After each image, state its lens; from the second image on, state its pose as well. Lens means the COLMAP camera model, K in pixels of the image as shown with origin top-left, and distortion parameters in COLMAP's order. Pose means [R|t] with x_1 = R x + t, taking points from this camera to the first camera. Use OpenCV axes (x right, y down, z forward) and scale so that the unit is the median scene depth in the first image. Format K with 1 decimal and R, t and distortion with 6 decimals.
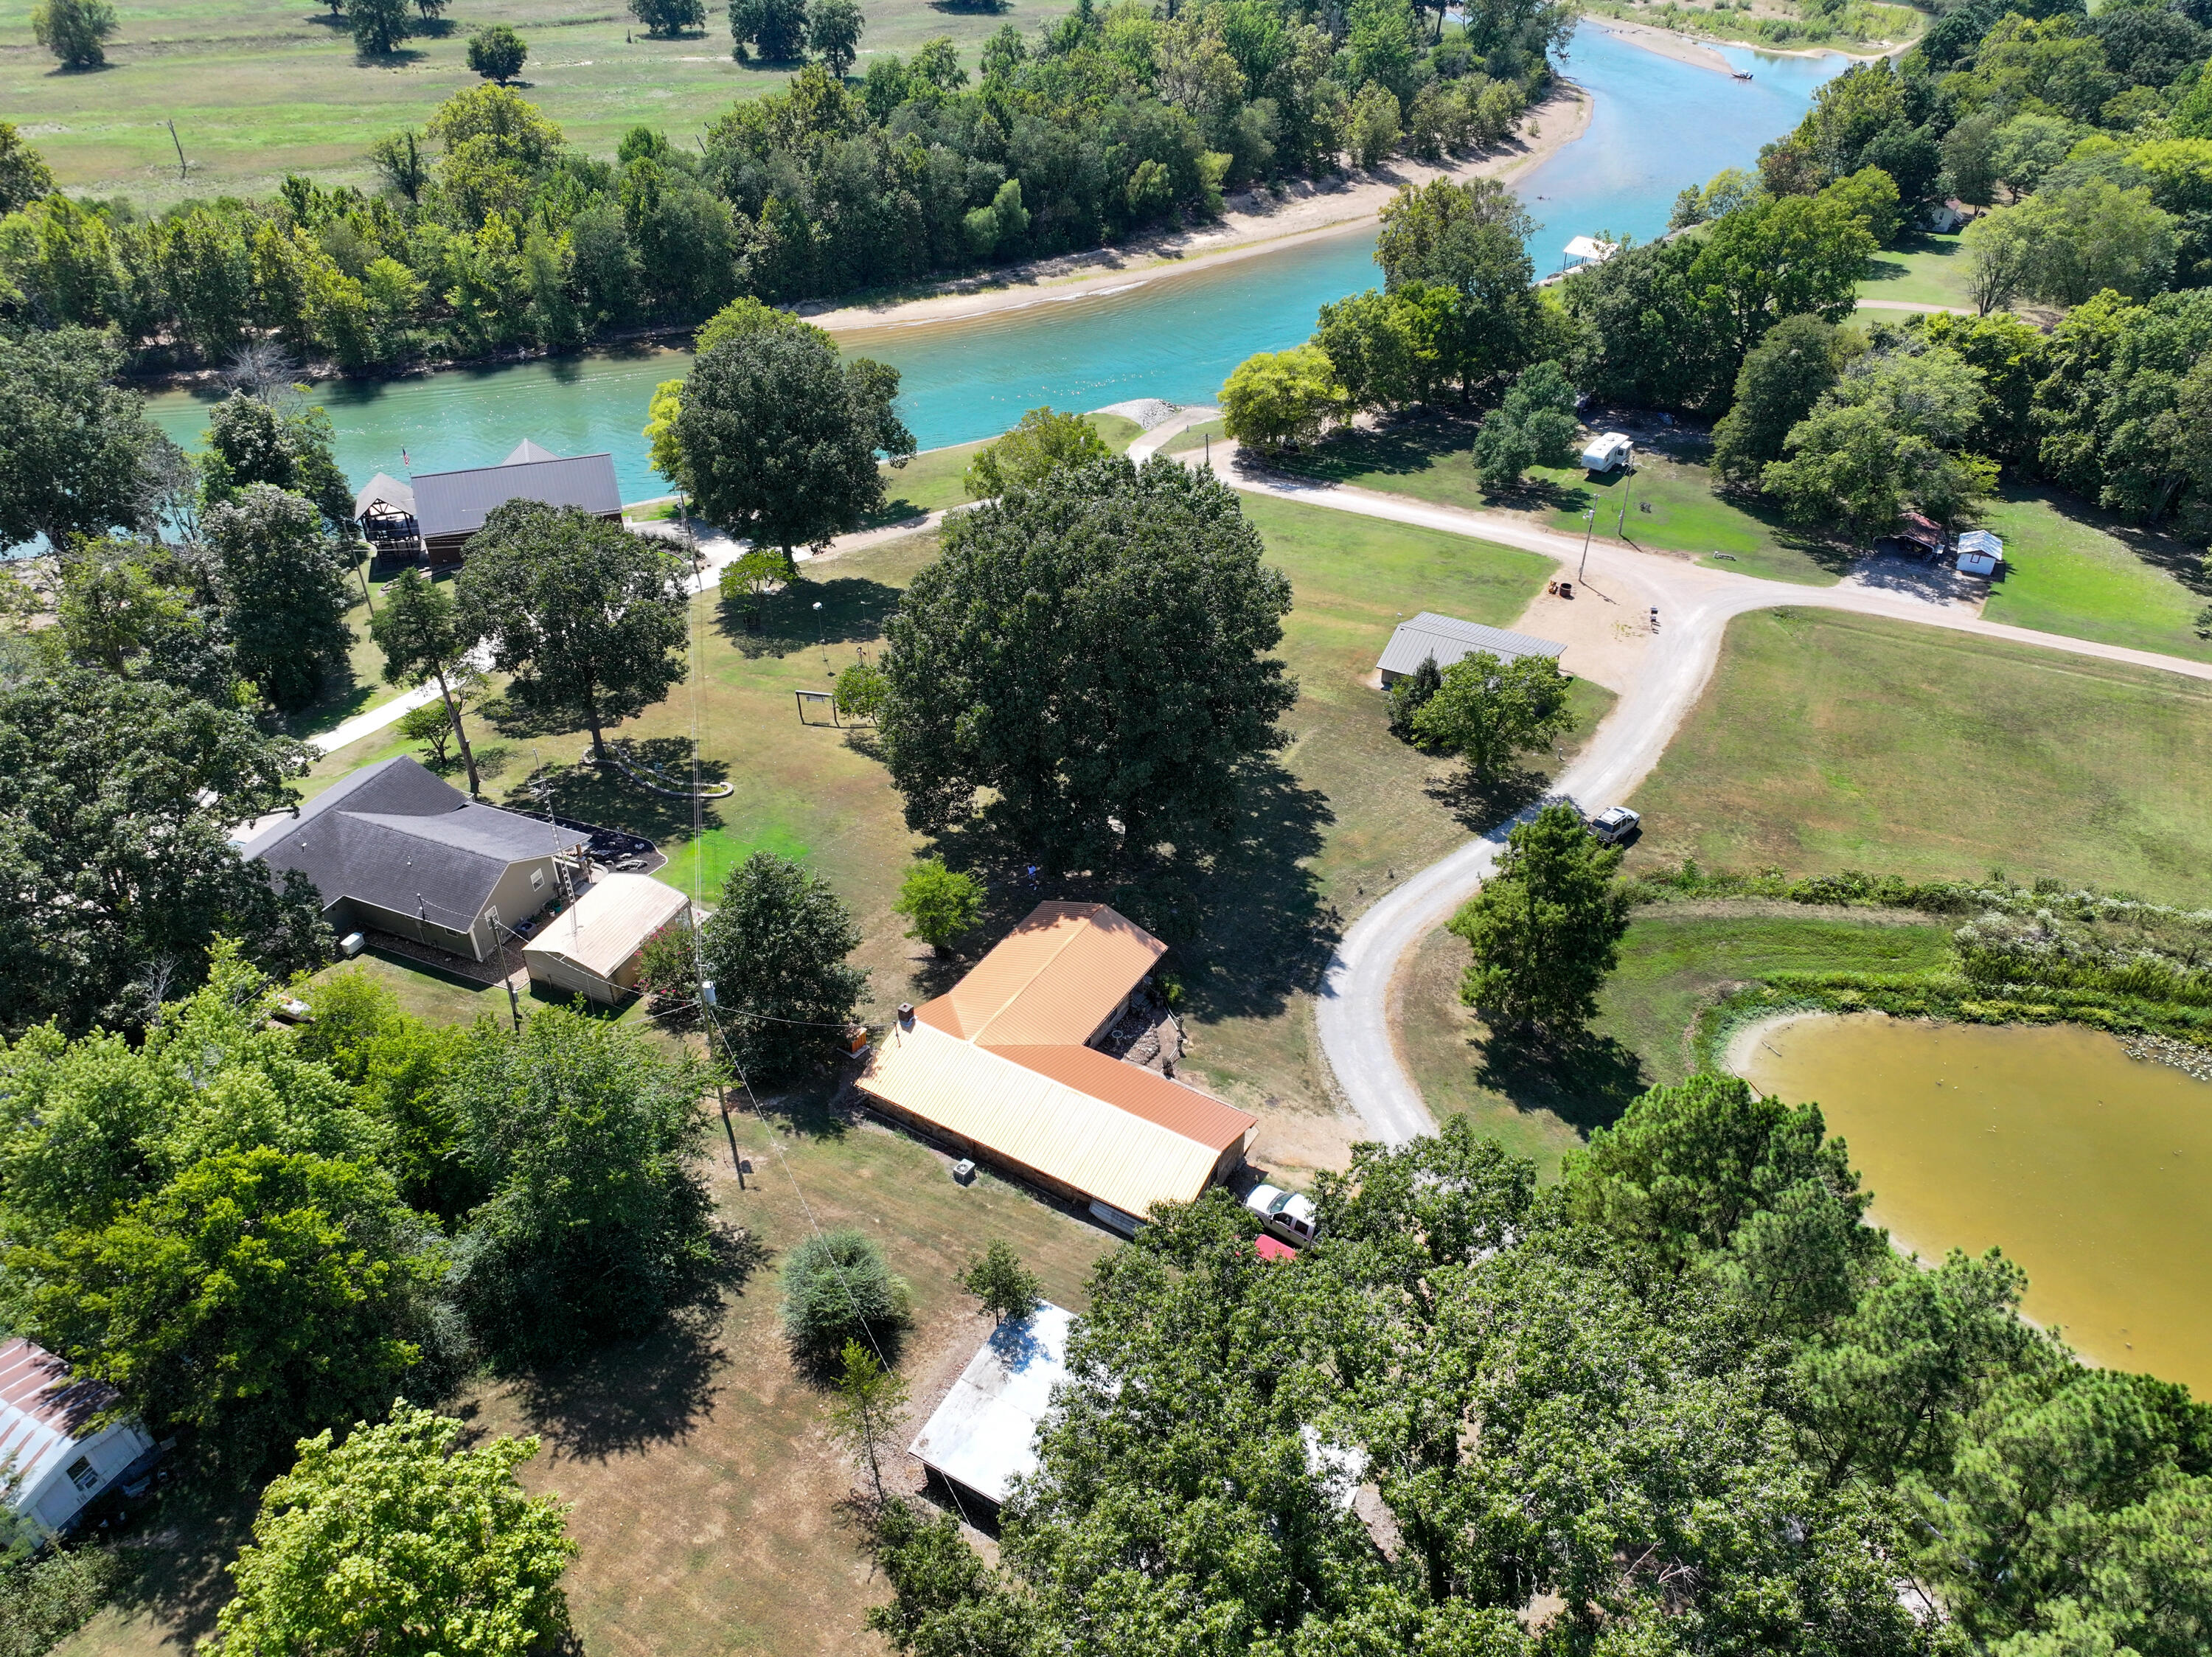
lens RADIAL K [[1552.6, 0, 1149.3], [0, 1552.6, 826.9], [0, 0, 1]] dist [-0.000058, 0.004327]
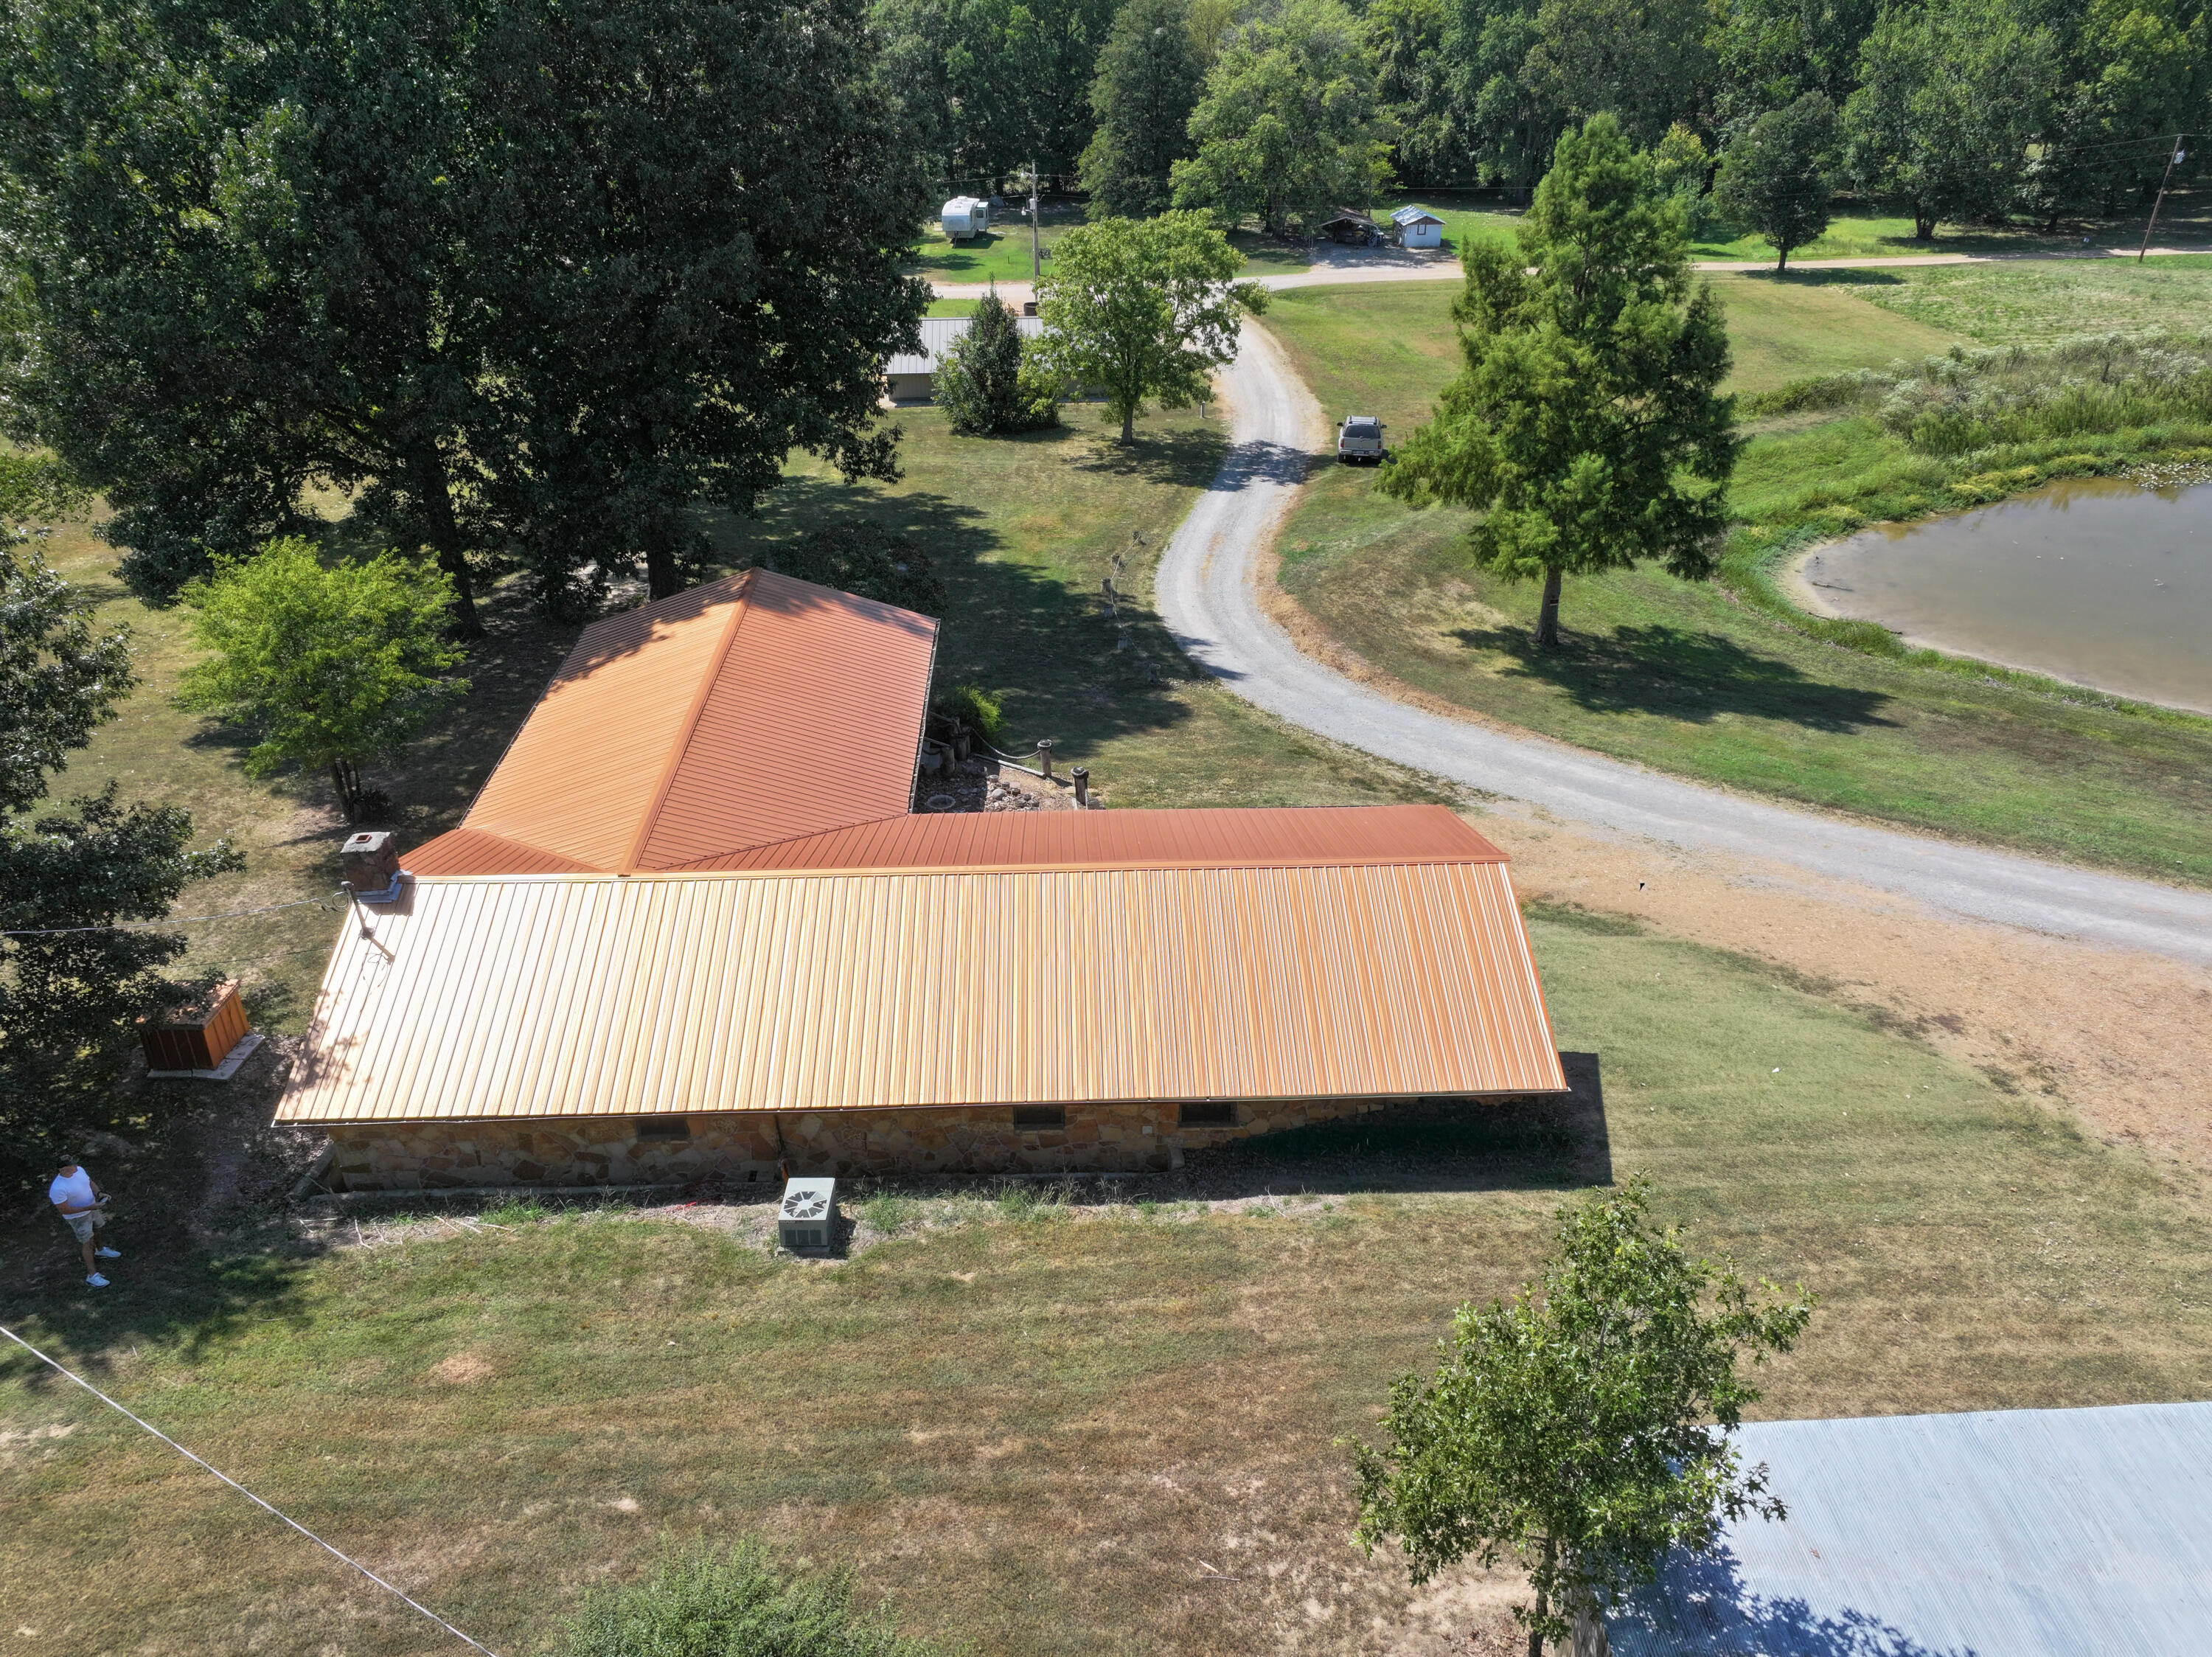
lens RADIAL K [[1552.6, 0, 1149.3], [0, 1552.6, 826.9], [0, 0, 1]] dist [-0.000058, 0.004327]
pose [[0.845985, -0.291696, 0.446343, -0.075499], [0.316773, 0.948304, 0.019337, 0.073062], [-0.428910, 0.125031, 0.894653, 0.308287]]
